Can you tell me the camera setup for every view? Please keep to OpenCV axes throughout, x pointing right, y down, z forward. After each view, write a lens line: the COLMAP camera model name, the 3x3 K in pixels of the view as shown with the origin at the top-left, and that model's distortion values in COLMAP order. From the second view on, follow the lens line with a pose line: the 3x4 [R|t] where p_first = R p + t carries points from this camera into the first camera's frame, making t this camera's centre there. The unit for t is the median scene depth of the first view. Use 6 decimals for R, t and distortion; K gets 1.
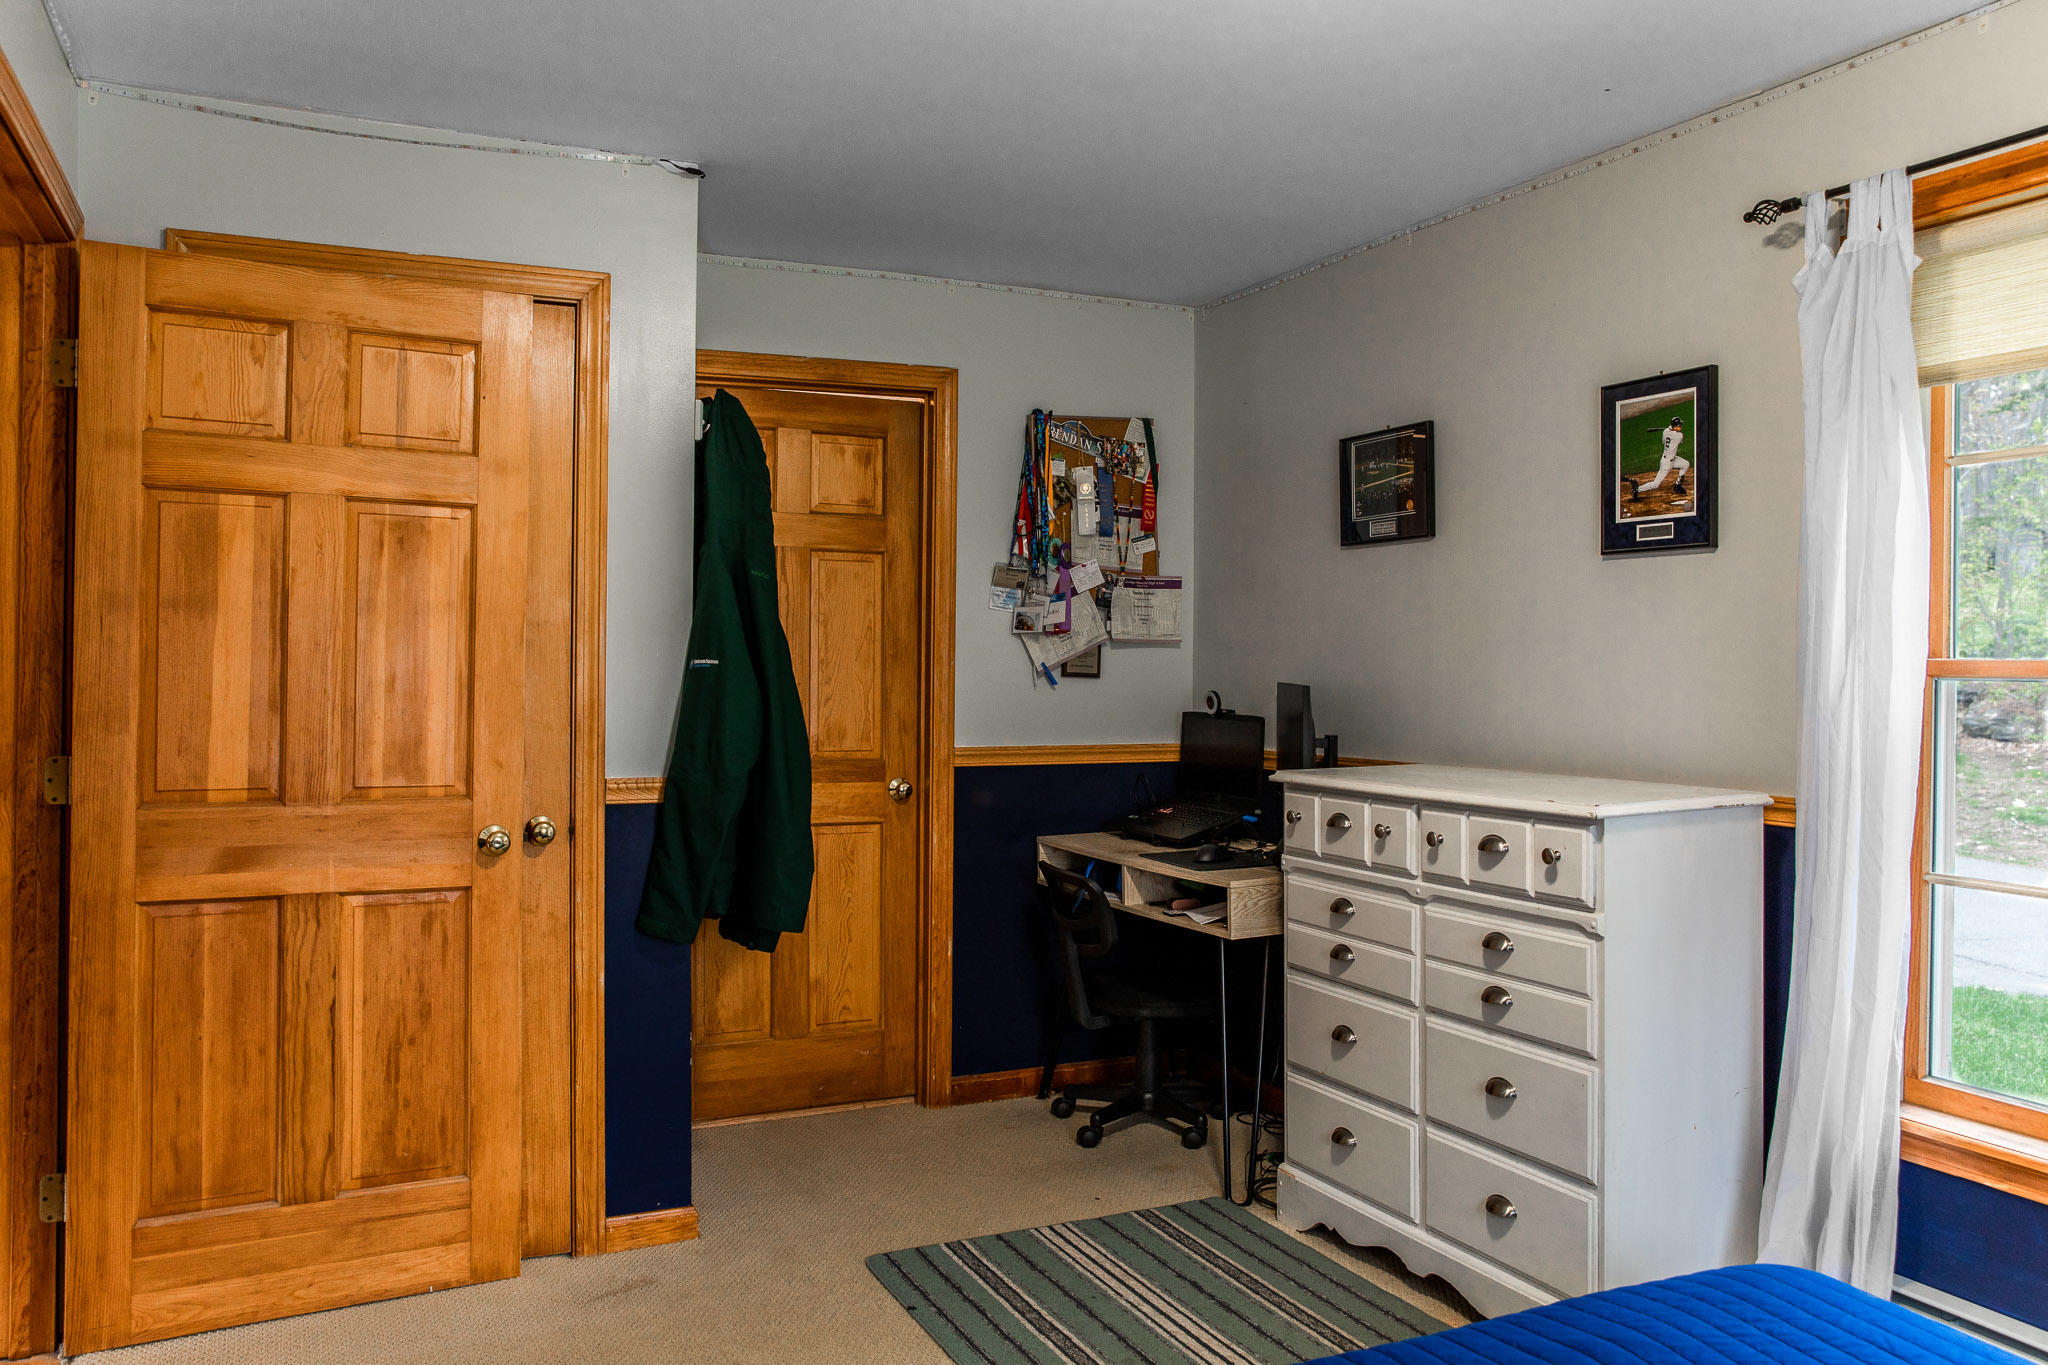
lens RADIAL K [[1532.7, 0, 1024.1], [0, 1532.7, 680.2], [0, 0, 1]] dist [-0.071653, 0.066819]
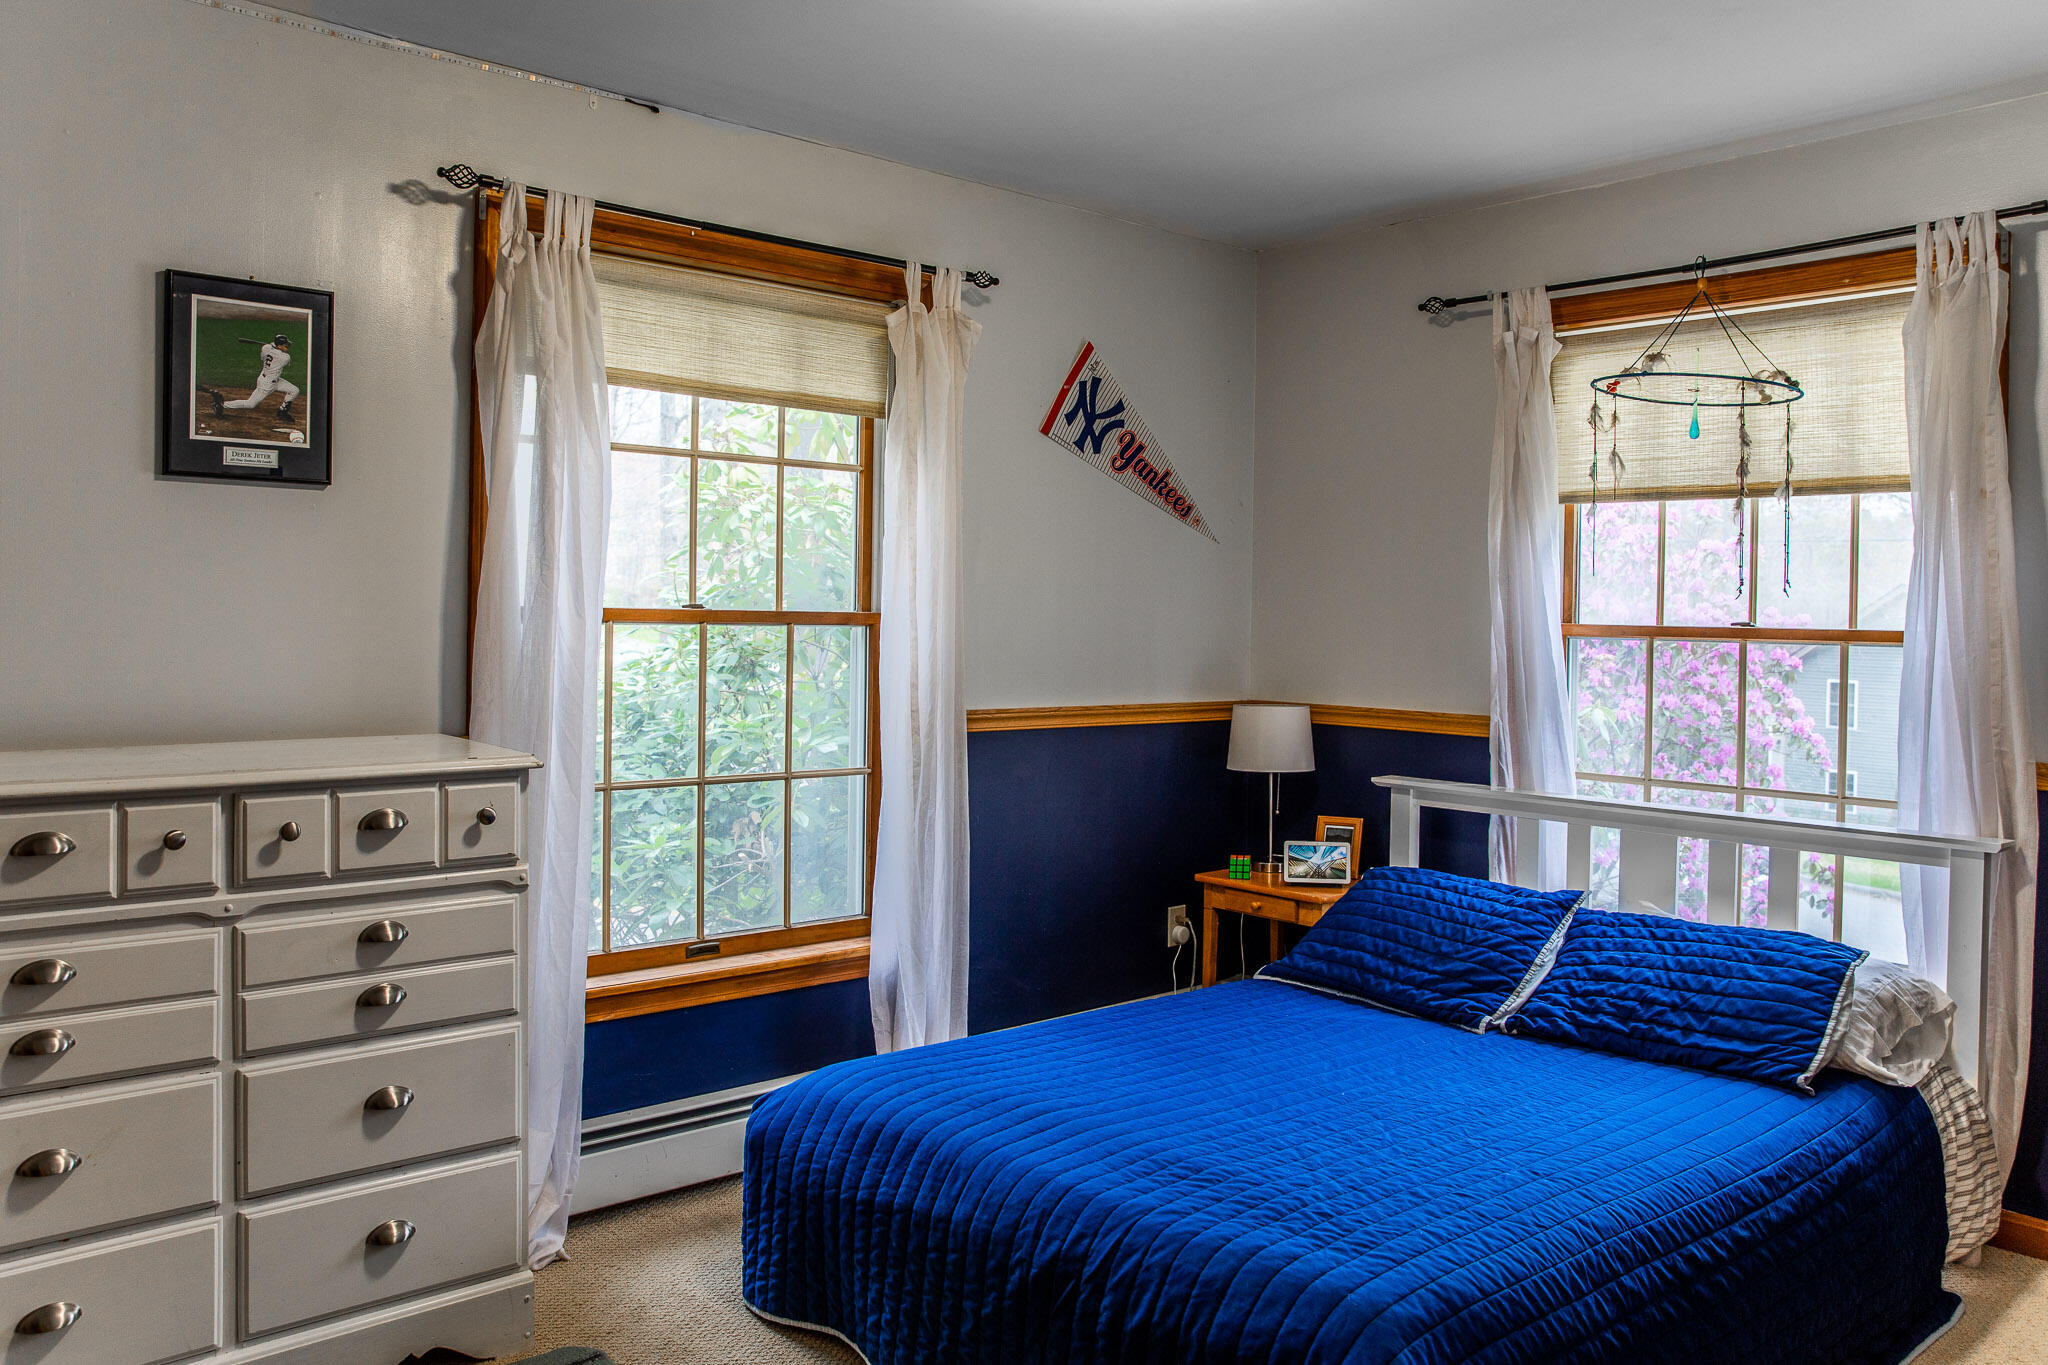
lens RADIAL K [[1532.7, 0, 1022.2], [0, 1532.7, 665.4], [0, 0, 1]] dist [-0.071653, 0.066819]
pose [[-0.257415, -0.033618, 0.965716, -0.570566], [0.000160, 0.999393, 0.034834, -0.008218], [-0.966301, 0.009122, -0.257253, 0.822135]]
